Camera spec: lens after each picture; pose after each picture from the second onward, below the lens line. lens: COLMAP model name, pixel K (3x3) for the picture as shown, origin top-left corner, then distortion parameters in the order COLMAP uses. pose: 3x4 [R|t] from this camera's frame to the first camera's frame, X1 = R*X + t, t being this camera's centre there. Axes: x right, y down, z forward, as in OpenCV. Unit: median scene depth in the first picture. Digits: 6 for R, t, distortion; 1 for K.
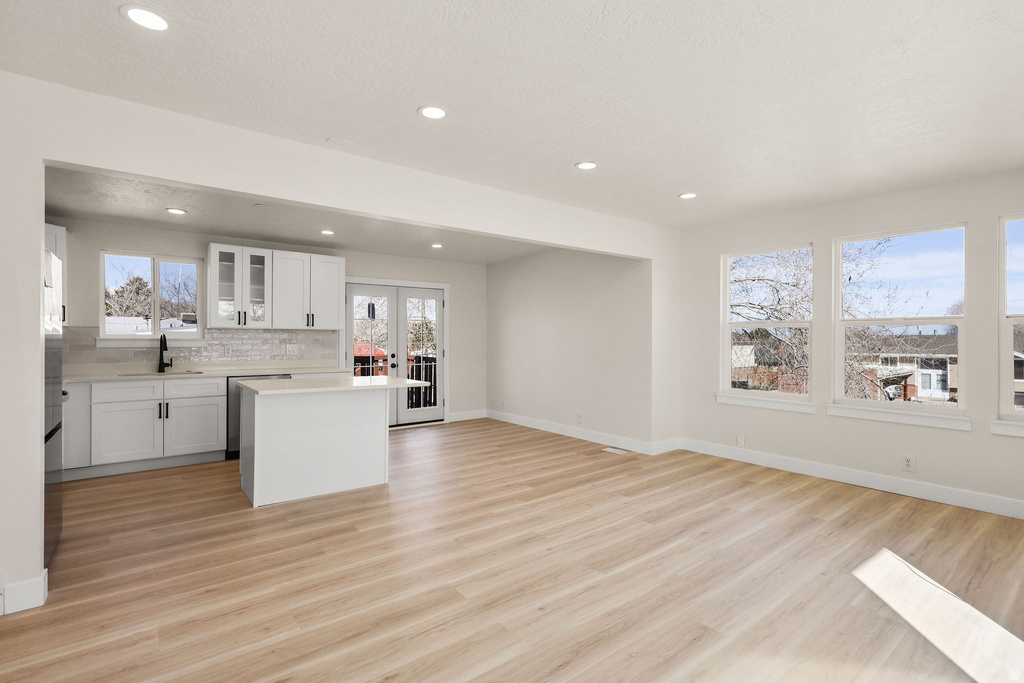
lens RADIAL K [[479.4, 0, 508.2], [0, 479.4, 345.6], [0, 0, 1]] dist [0.001379, 0.000128]
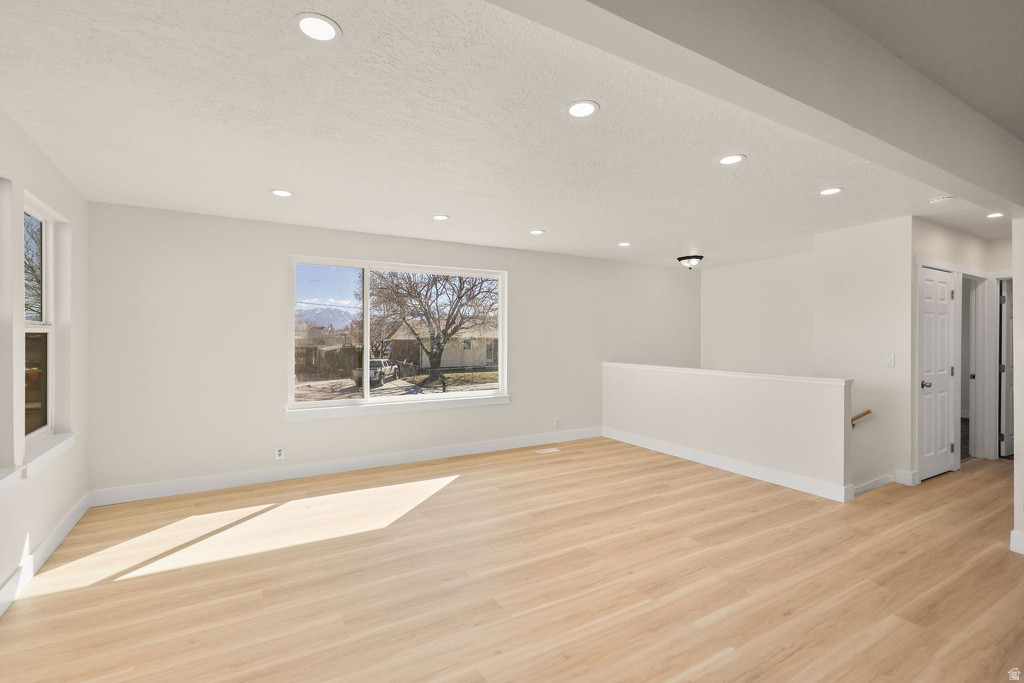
lens RADIAL K [[476.3, 0, 506.0], [0, 476.3, 341.7], [0, 0, 1]] dist [0.000217, 0.000188]
pose [[-0.991927, -0.005148, 0.126706, 0.166607], [-0.002453, 0.999768, 0.021413, -0.043819], [-0.126787, 0.020930, -0.991709, 1.523662]]
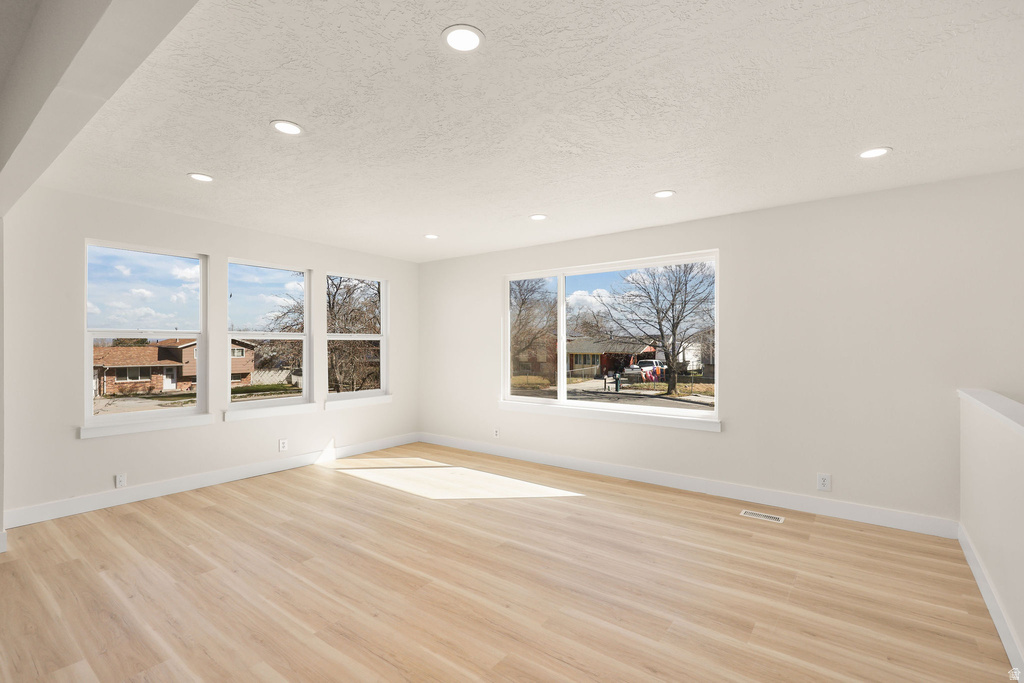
lens RADIAL K [[476.3, 0, 506.0], [0, 476.3, 341.7], [0, 0, 1]] dist [0.000217, 0.000188]
pose [[-0.248599, 0.000669, 0.968606, -0.583162], [0.012775, 0.999915, 0.002588, -0.030237], [-0.968522, 0.013018, -0.248587, 0.759735]]
